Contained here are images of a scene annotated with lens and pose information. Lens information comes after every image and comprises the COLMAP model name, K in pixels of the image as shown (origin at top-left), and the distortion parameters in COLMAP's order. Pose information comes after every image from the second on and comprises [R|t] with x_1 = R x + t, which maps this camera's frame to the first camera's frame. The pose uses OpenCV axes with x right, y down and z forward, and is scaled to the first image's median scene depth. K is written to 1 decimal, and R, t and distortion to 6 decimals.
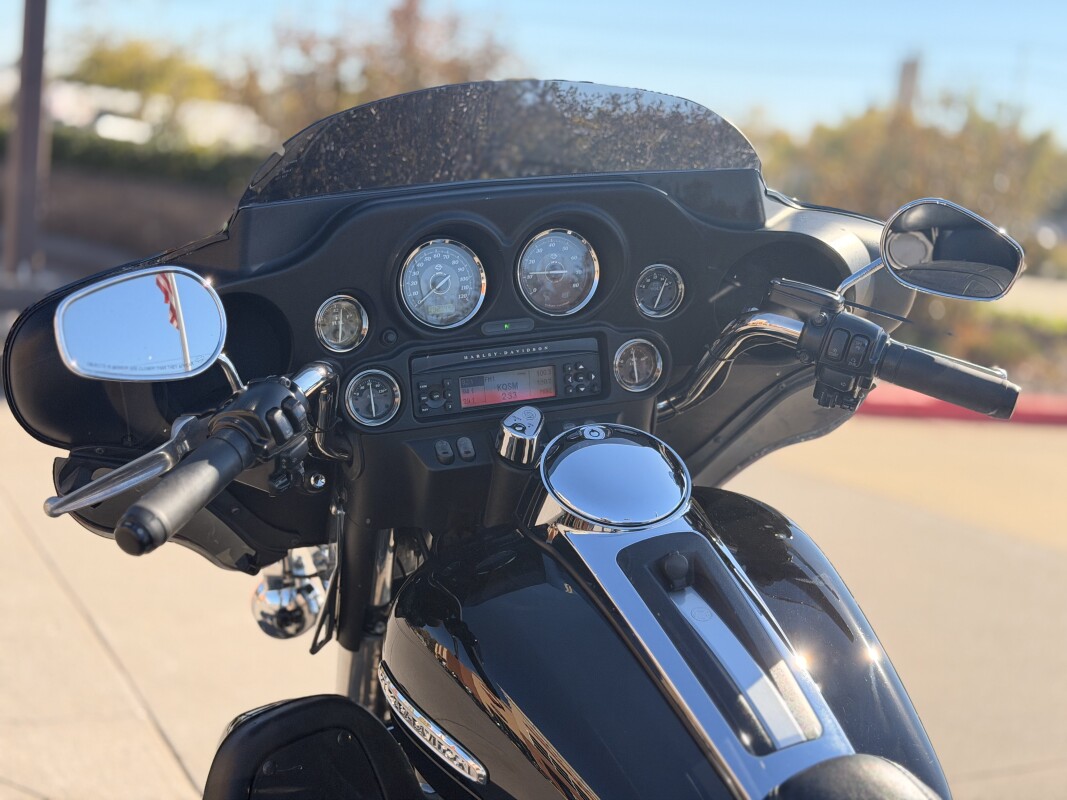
lens RADIAL K [[1554.3, 0, 533.4], [0, 1554.3, 416.2], [0, 0, 1]] dist [0.162890, -0.067068]
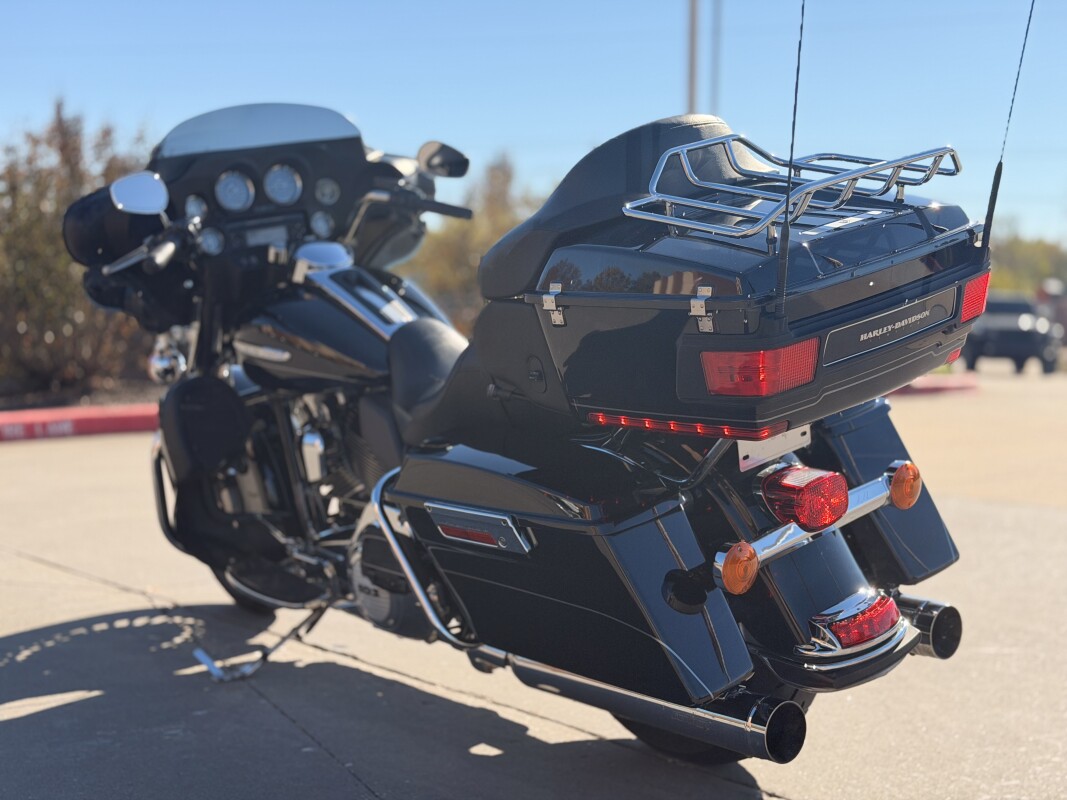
lens RADIAL K [[1554.3, 0, 533.4], [0, 1554.3, 416.2], [0, 0, 1]] dist [0.162890, -0.067068]
pose [[0.962443, -0.121998, 0.242529, -0.239852], [0.142605, 0.987354, -0.069248, 0.477679], [-0.231014, 0.101233, 0.967669, -1.363073]]
